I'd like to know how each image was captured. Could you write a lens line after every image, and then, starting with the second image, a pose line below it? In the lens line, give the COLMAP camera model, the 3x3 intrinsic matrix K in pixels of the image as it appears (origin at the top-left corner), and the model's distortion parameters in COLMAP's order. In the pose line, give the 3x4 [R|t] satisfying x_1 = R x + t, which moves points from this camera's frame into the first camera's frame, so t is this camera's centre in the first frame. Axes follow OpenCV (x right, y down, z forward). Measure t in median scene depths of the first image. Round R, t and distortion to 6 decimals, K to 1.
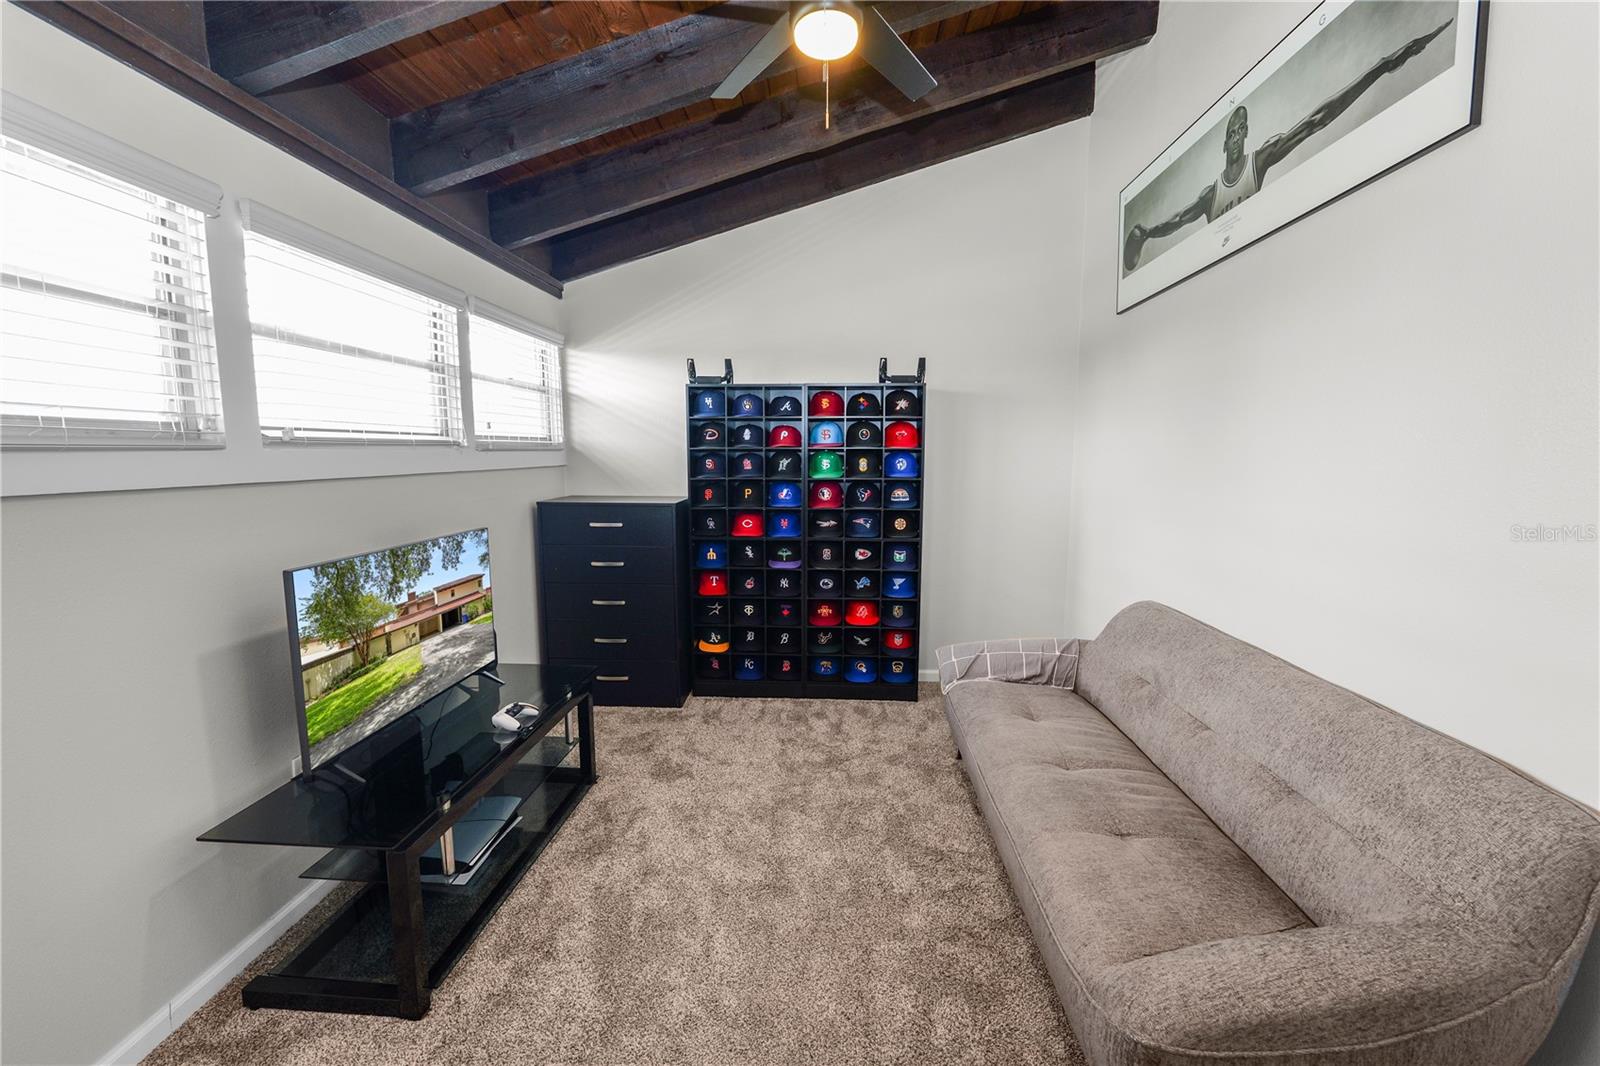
lens RADIAL K [[655.6, 0, 802.7], [0, 655.6, 530.1], [0, 0, 1]] dist [-0.010024, 0.000136]
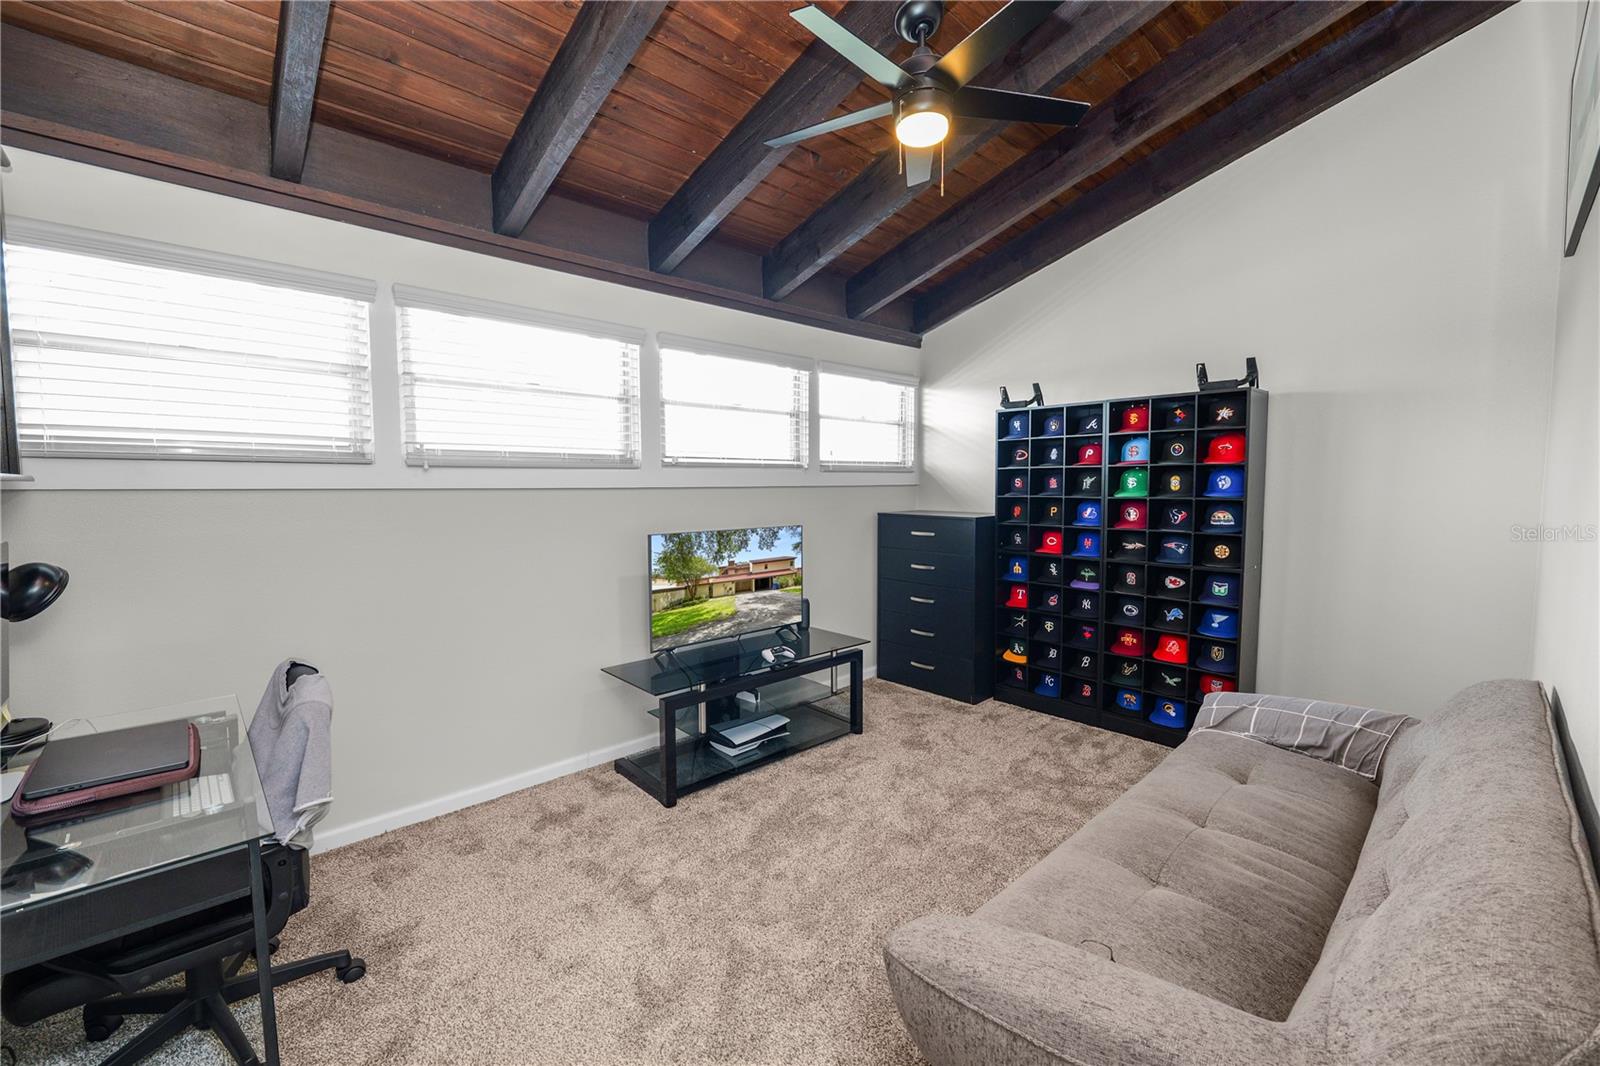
lens RADIAL K [[655.6, 0, 802.7], [0, 655.6, 530.1], [0, 0, 1]] dist [-0.010024, 0.000136]
pose [[0.718162, 0.046494, -0.694321, 0.455946], [-0.078641, 0.996796, -0.014593, 0.024452], [0.691418, 0.065082, 0.719517, -0.002237]]
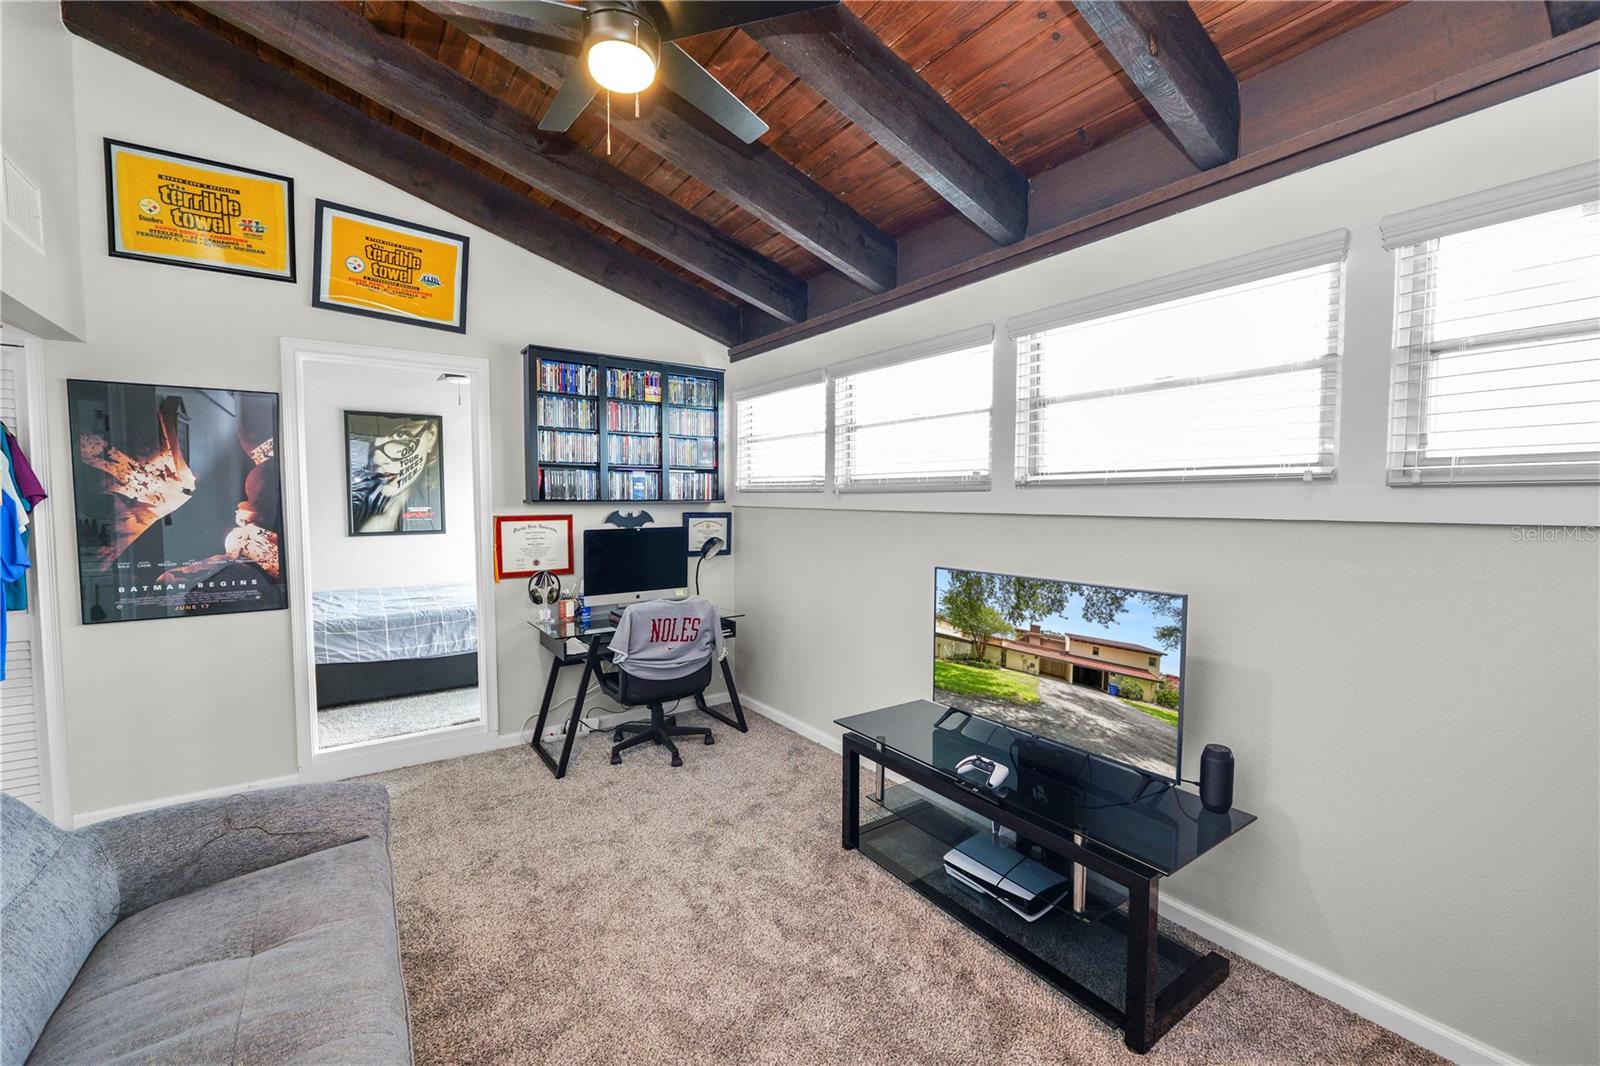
lens RADIAL K [[652.0, 0, 798.8], [0, 652.0, 528.4], [0, 0, 1]] dist [-0.011214, 0.000504]
pose [[-0.781923, 0.029840, -0.622660, 0.265081], [-0.065778, 0.989328, 0.130015, -0.129868], [0.619895, 0.142619, -0.771615, 1.189271]]
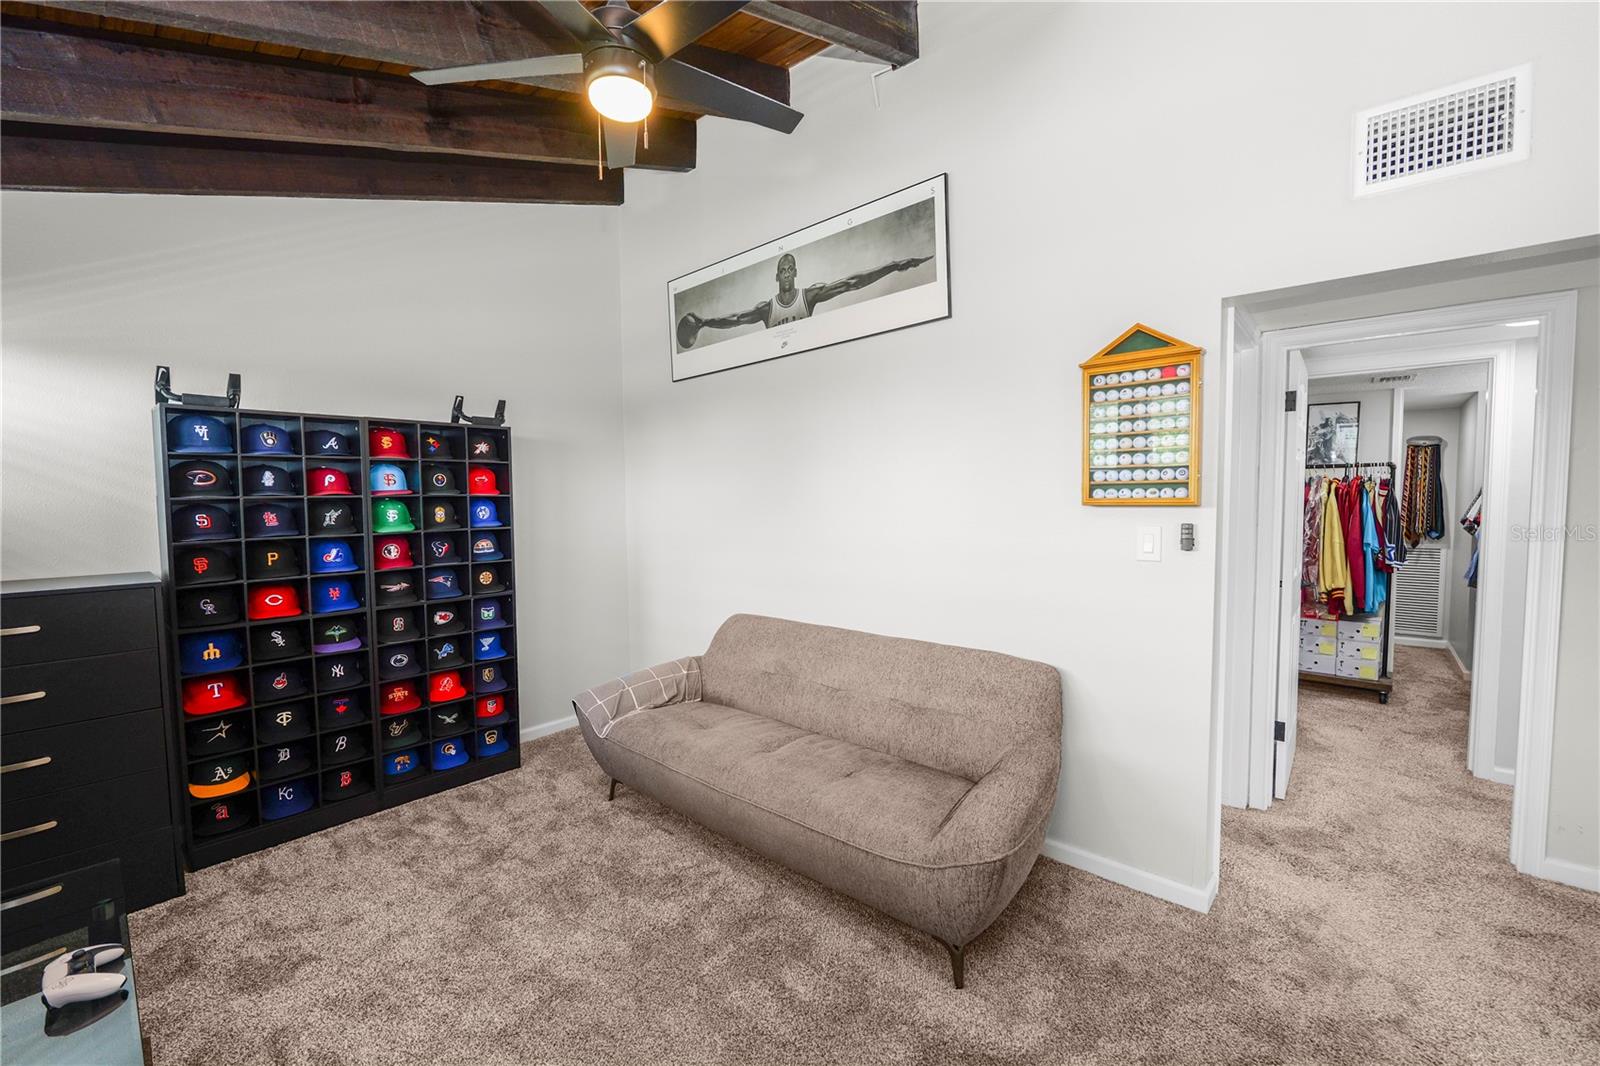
lens RADIAL K [[655.6, 0, 802.7], [0, 655.6, 530.1], [0, 0, 1]] dist [-0.010024, 0.000136]
pose [[0.619797, -0.051584, 0.783065, -0.375666], [0.107002, 0.994073, -0.019208, -0.013972], [-0.777433, 0.095695, 0.621643, 0.112352]]
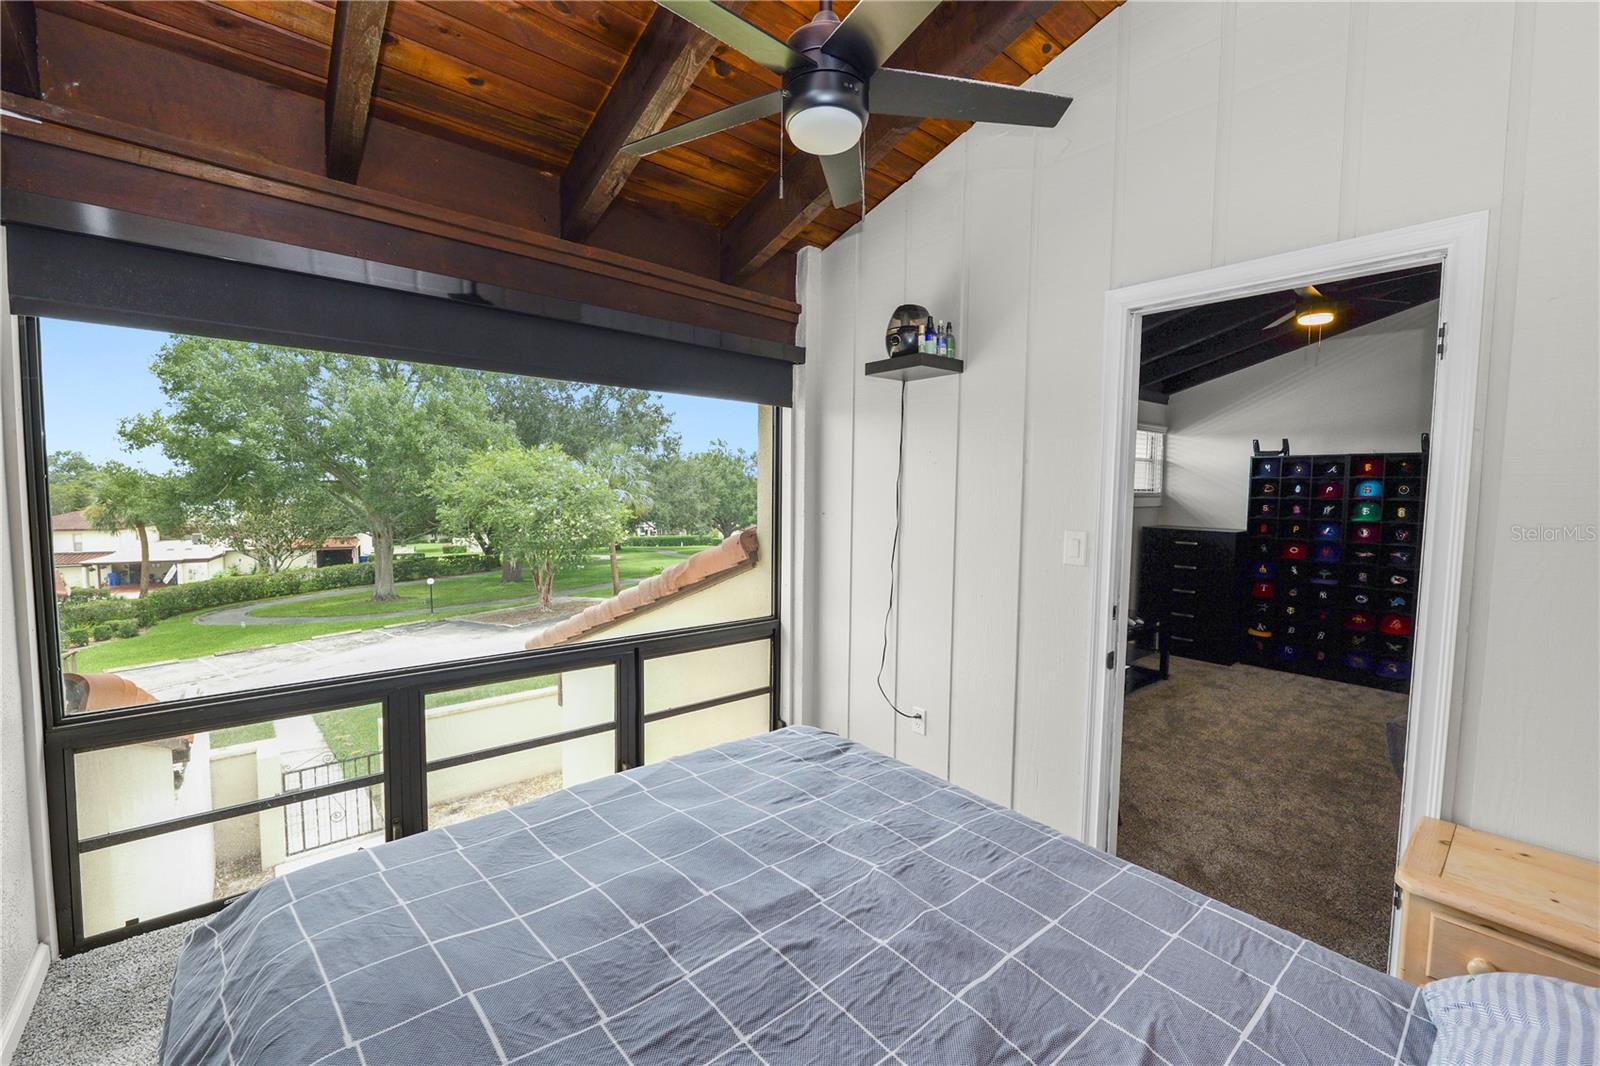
lens RADIAL K [[668.9, 0, 819.3], [0, 668.9, 530.8], [0, 0, 1]] dist [0.013054, 0.000038]
pose [[0.703728, 0.055098, -0.708330, 0.302672], [-0.096715, 0.995137, -0.018680, 0.101542], [0.703856, 0.081652, 0.705634, -1.040557]]
